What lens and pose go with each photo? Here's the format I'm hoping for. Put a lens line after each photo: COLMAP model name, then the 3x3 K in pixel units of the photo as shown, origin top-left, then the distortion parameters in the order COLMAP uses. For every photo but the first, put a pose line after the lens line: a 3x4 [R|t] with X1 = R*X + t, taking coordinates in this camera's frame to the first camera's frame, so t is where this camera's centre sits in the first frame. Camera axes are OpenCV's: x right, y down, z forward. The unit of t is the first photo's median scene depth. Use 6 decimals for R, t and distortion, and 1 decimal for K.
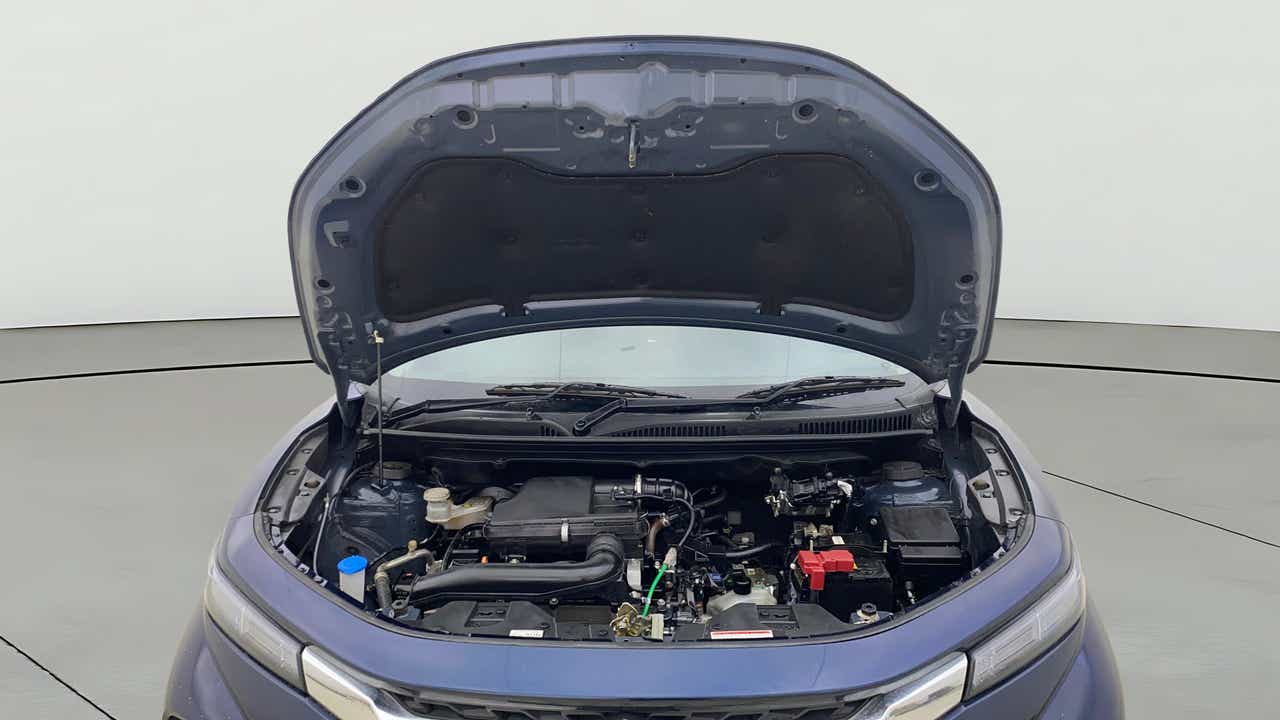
lens RADIAL K [[941.3, 0, 627.1], [0, 941.3, 359.7], [0, 0, 1]] dist [0.033017, -0.049605]
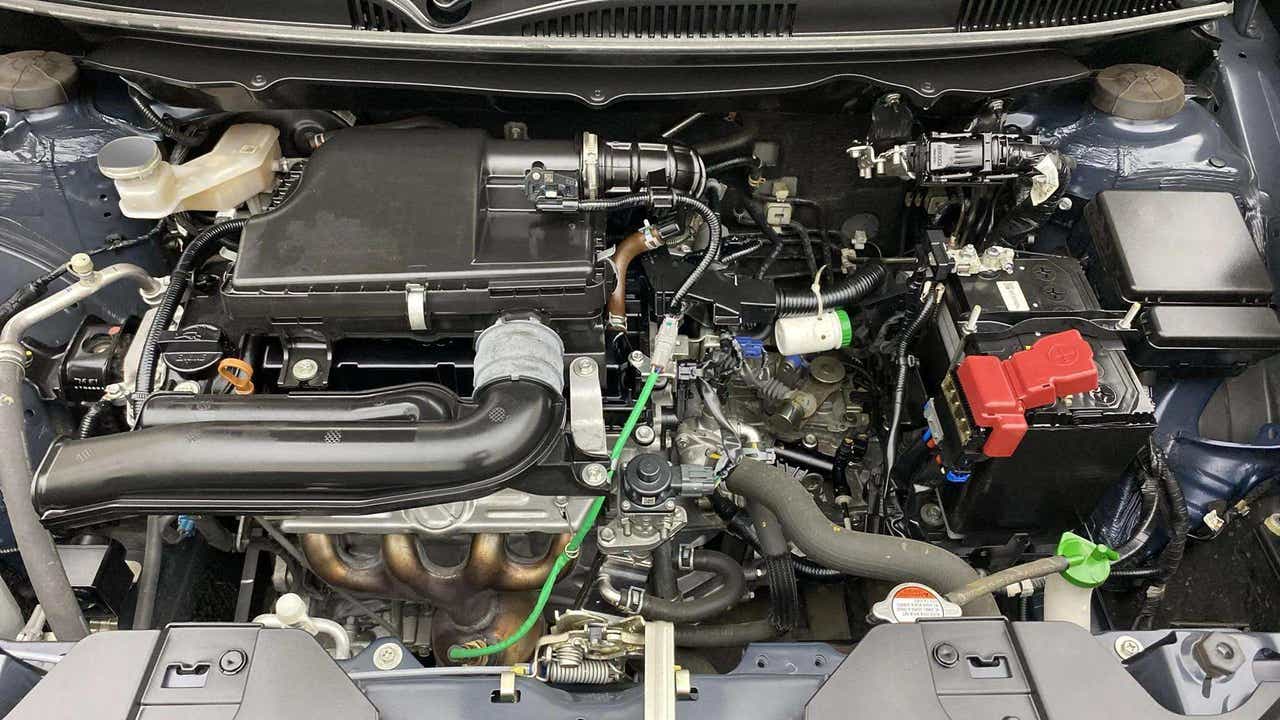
lens RADIAL K [[941.3, 0, 635.3], [0, 941.3, 351.6], [0, 0, 1]] dist [0.033017, -0.049605]
pose [[0.996080, -0.022341, 0.085590, -0.006739], [-0.028481, 0.835052, 0.549433, -0.030408], [-0.083747, -0.549716, 0.831143, 0.601992]]
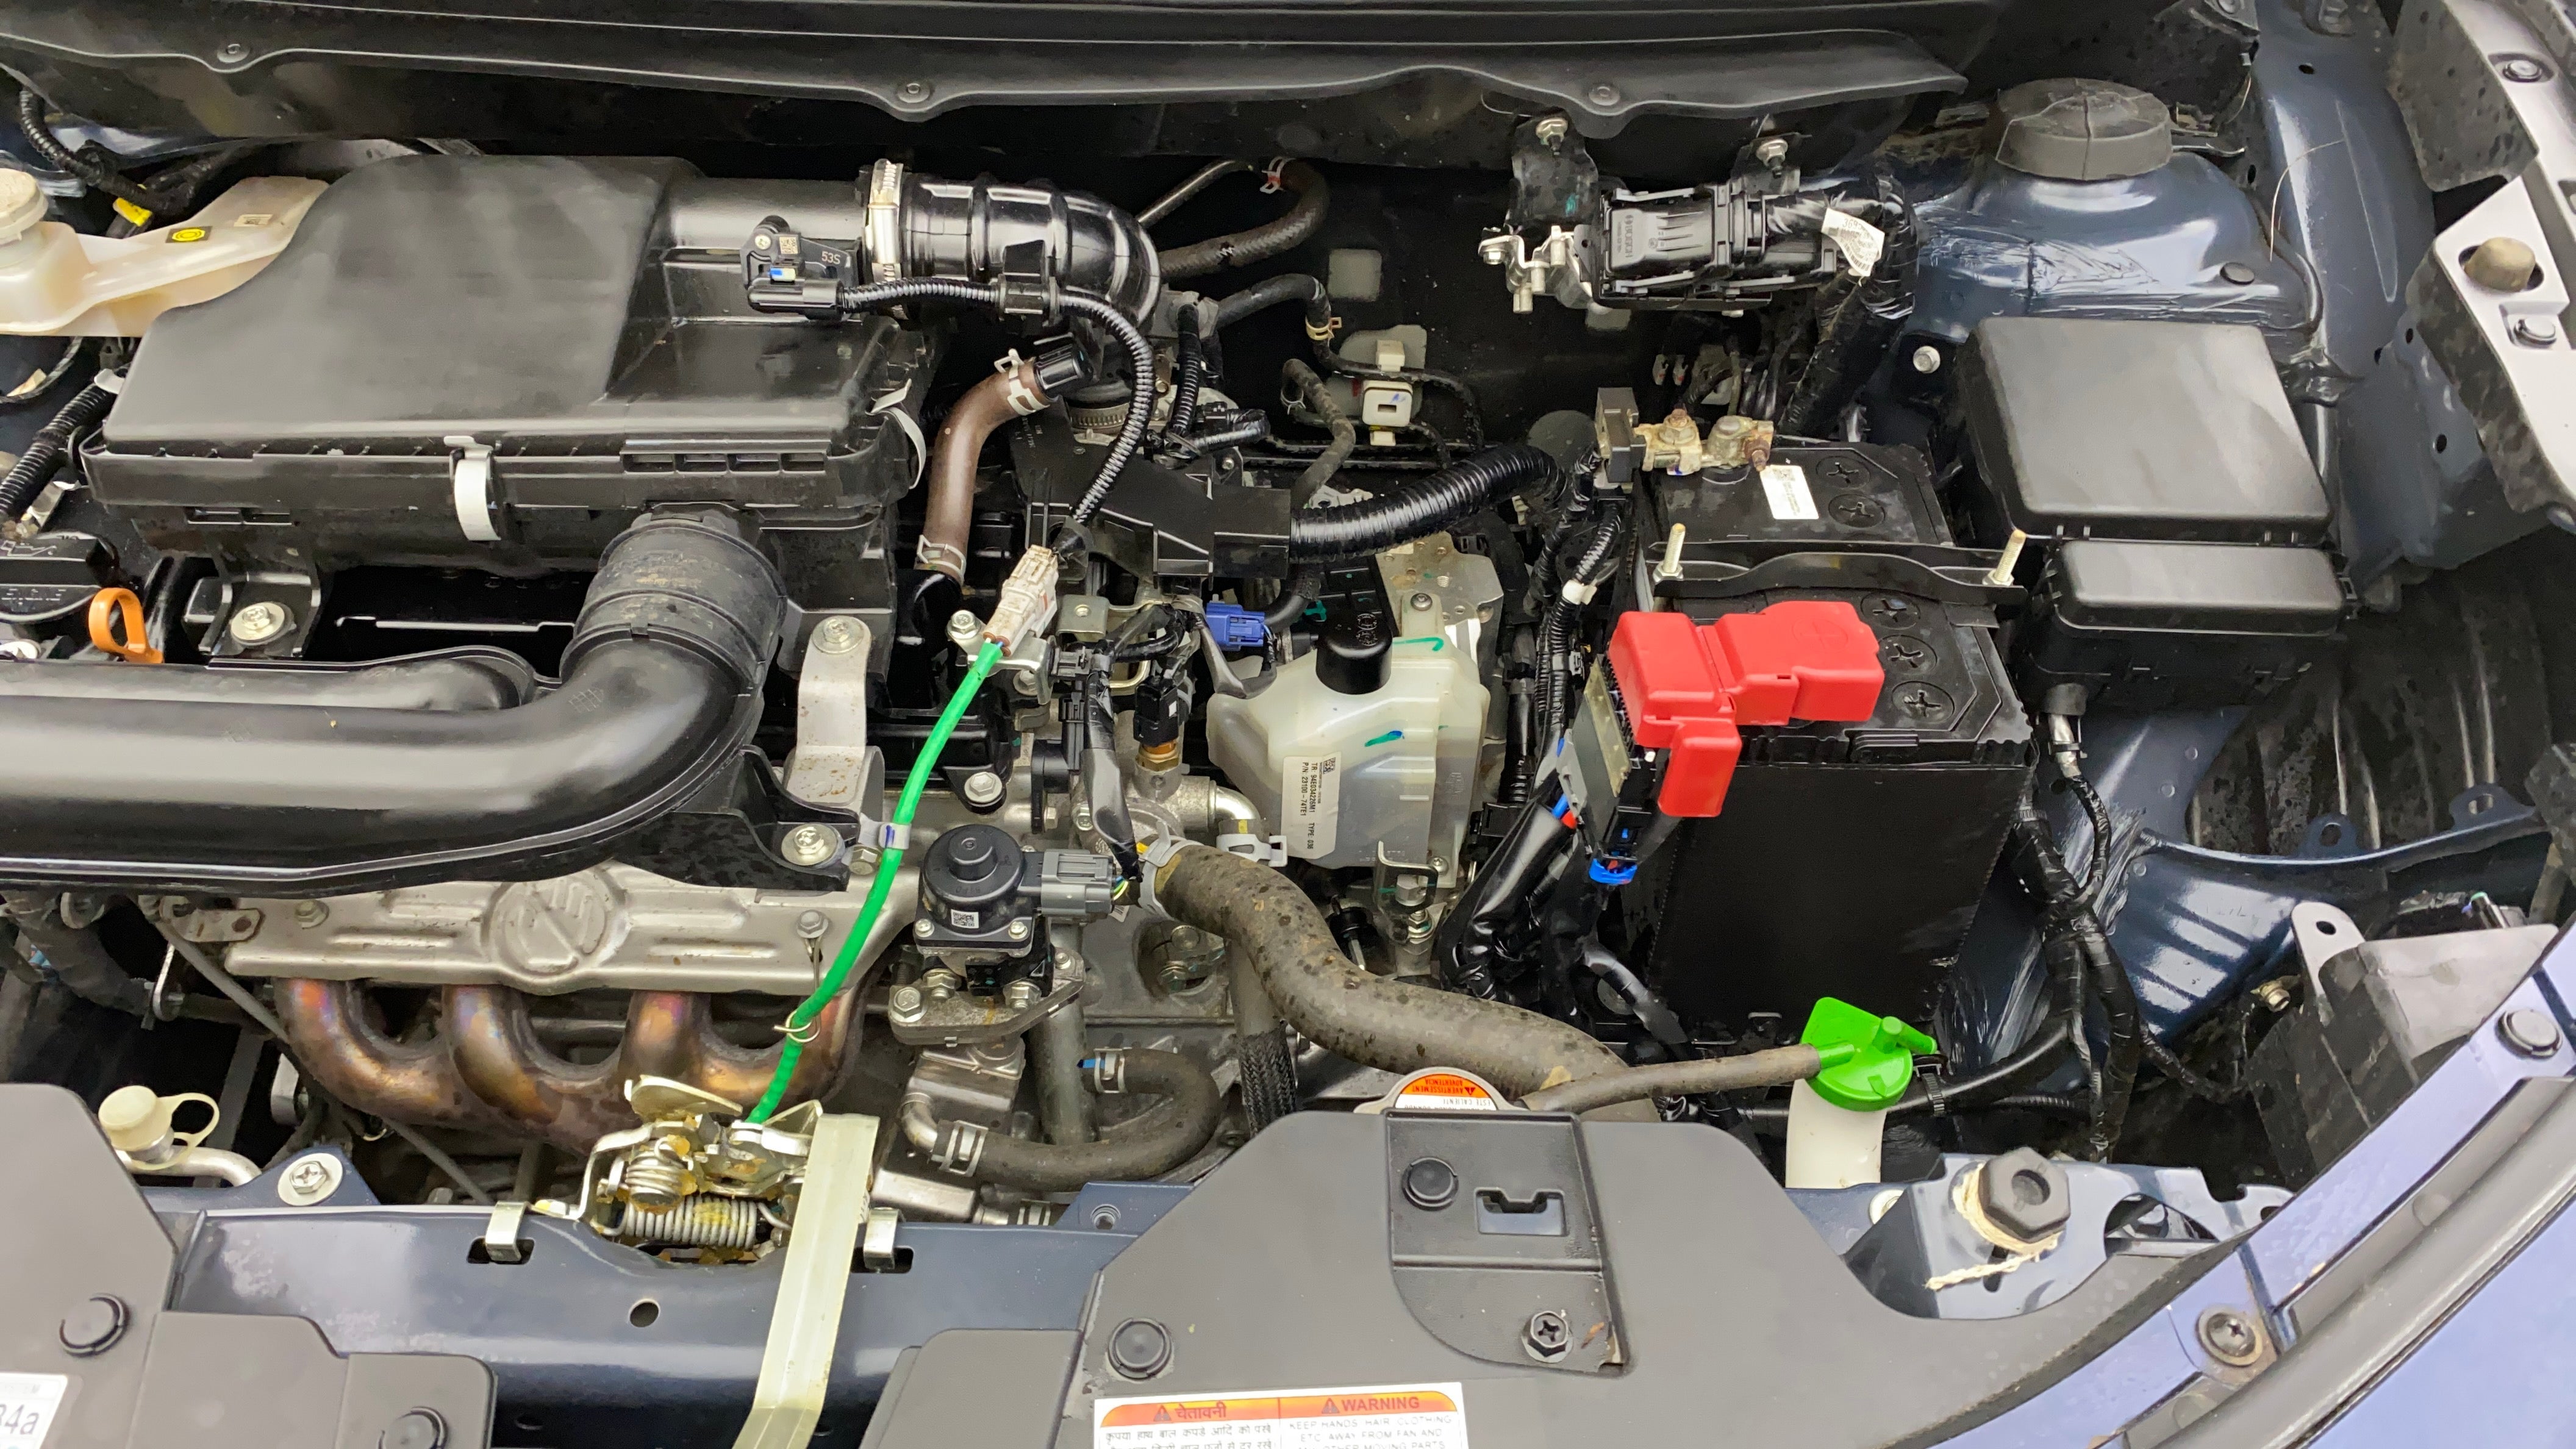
lens RADIAL K [[1894.4, 0, 1281.7], [0, 1894.4, 719.8], [0, 0, 1]] dist [0.033017, -0.049605]
pose [[0.998346, 0.004312, 0.057328, 0.077007], [-0.033089, 0.858552, 0.511658, 0.010815], [-0.047013, -0.512708, 0.857275, 0.586365]]
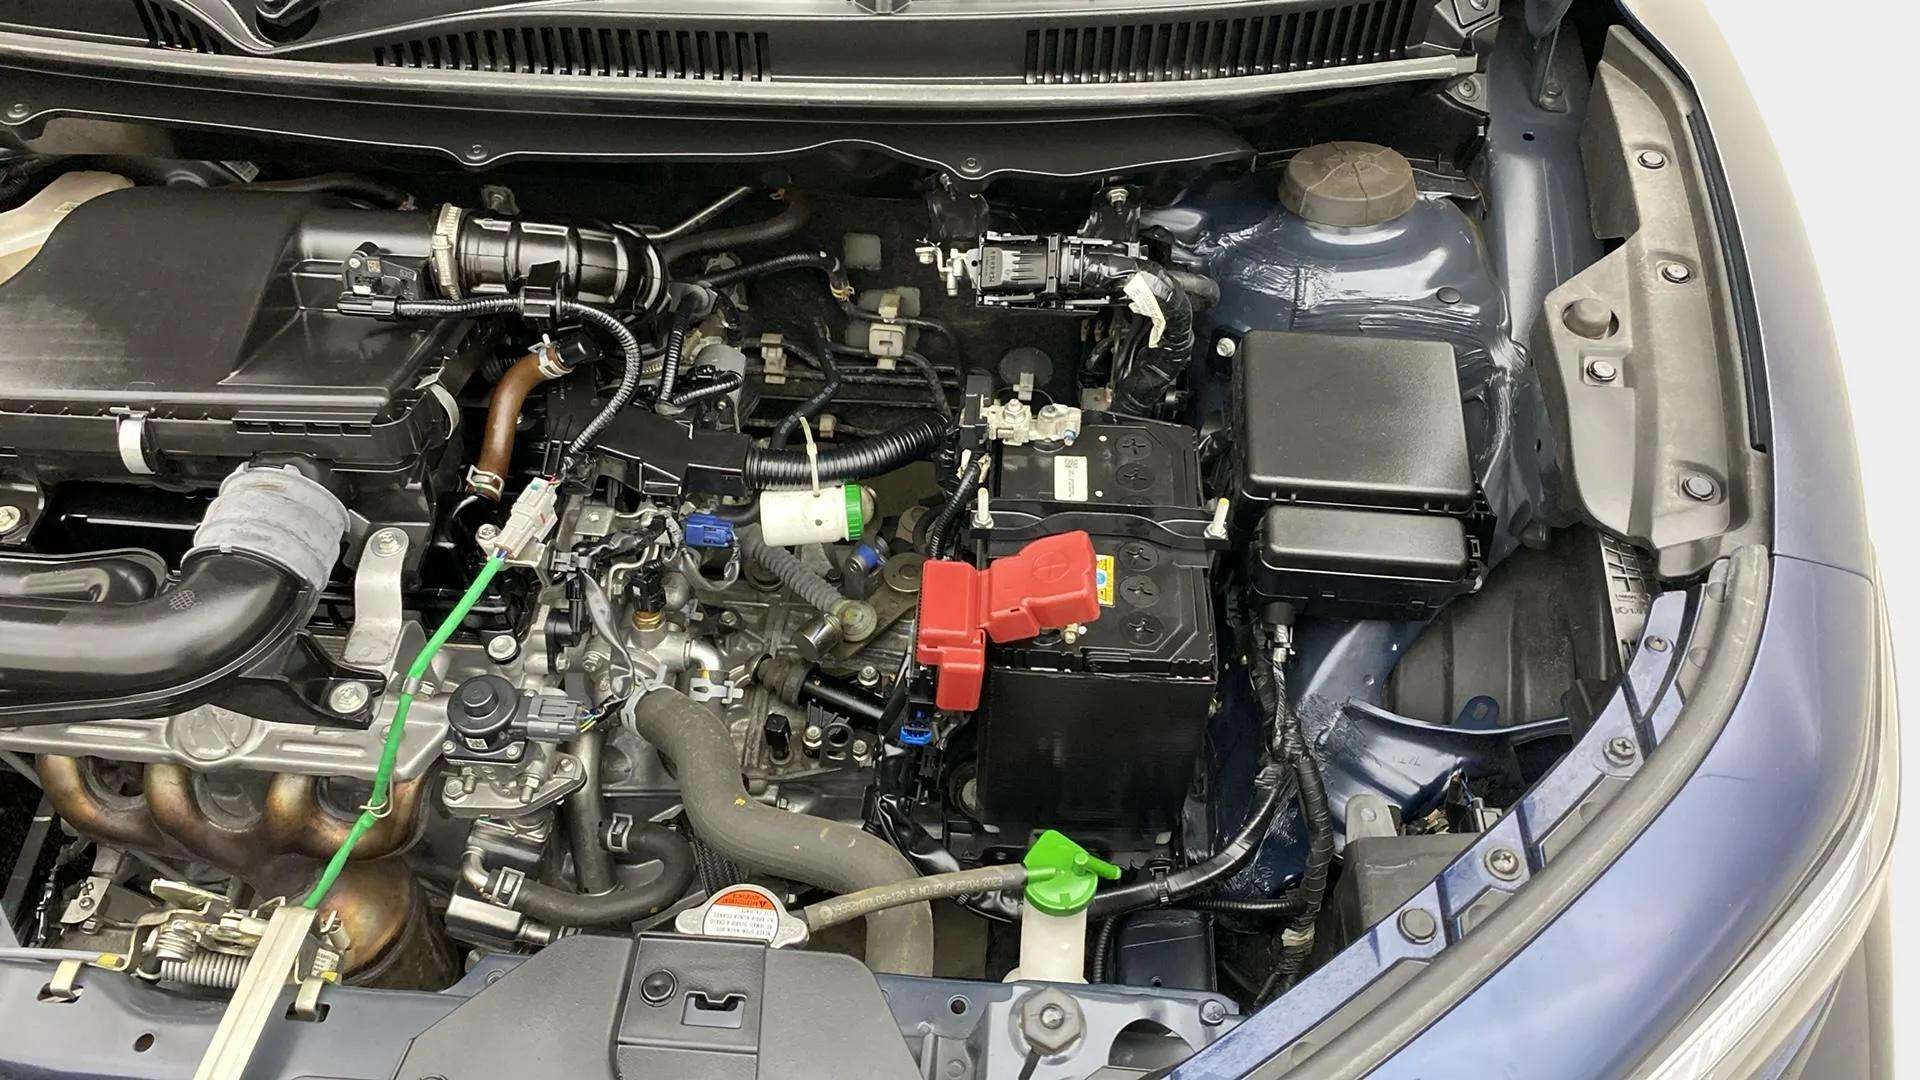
lens RADIAL K [[1412.0, 0, 947.2], [0, 1412.0, 528.3], [0, 0, 1]] dist [0.033017, -0.049605]
pose [[0.999024, 0.040647, 0.017312, 0.167748], [-0.043515, 0.837549, 0.544626, -0.042159], [0.007637, -0.544847, 0.838500, 0.586185]]
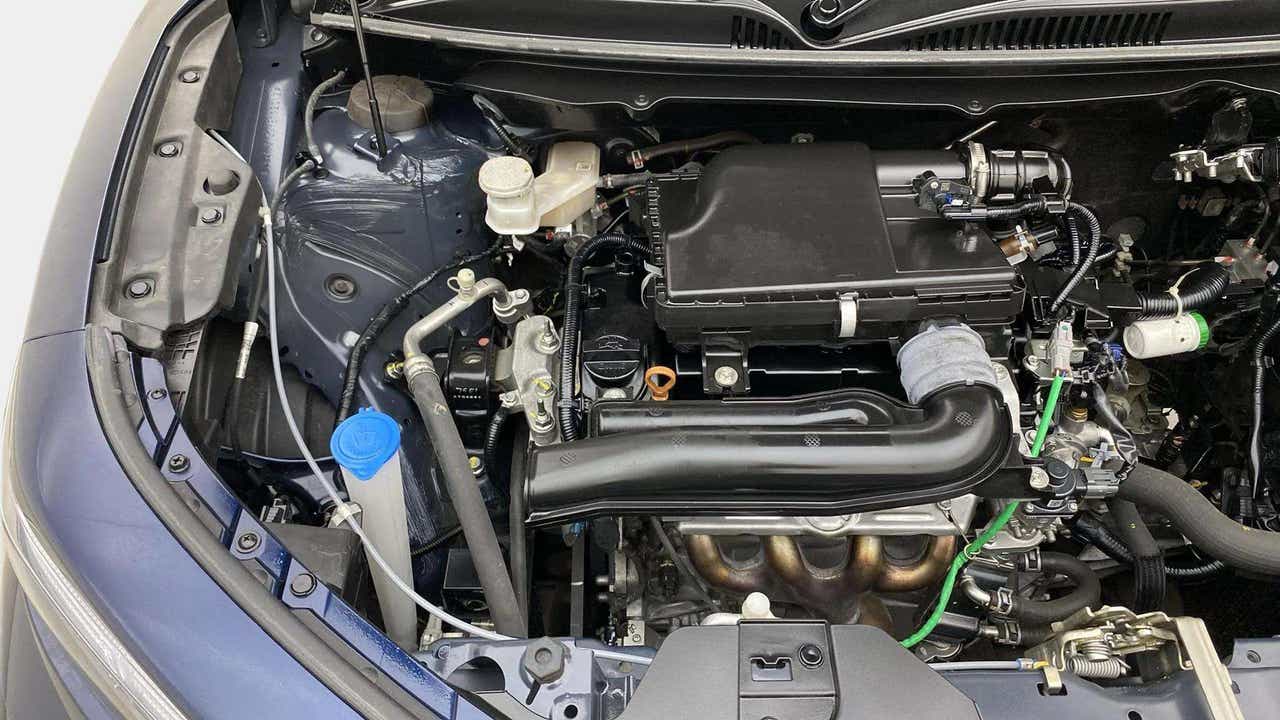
lens RADIAL K [[941.3, 0, 636.9], [0, 941.3, 349.2], [0, 0, 1]] dist [0.033017, -0.049605]
pose [[0.998145, -0.034026, 0.050494, -0.174748], [0.001307, 0.841066, 0.540931, -0.034605], [-0.060874, -0.539861, 0.839550, 0.603276]]
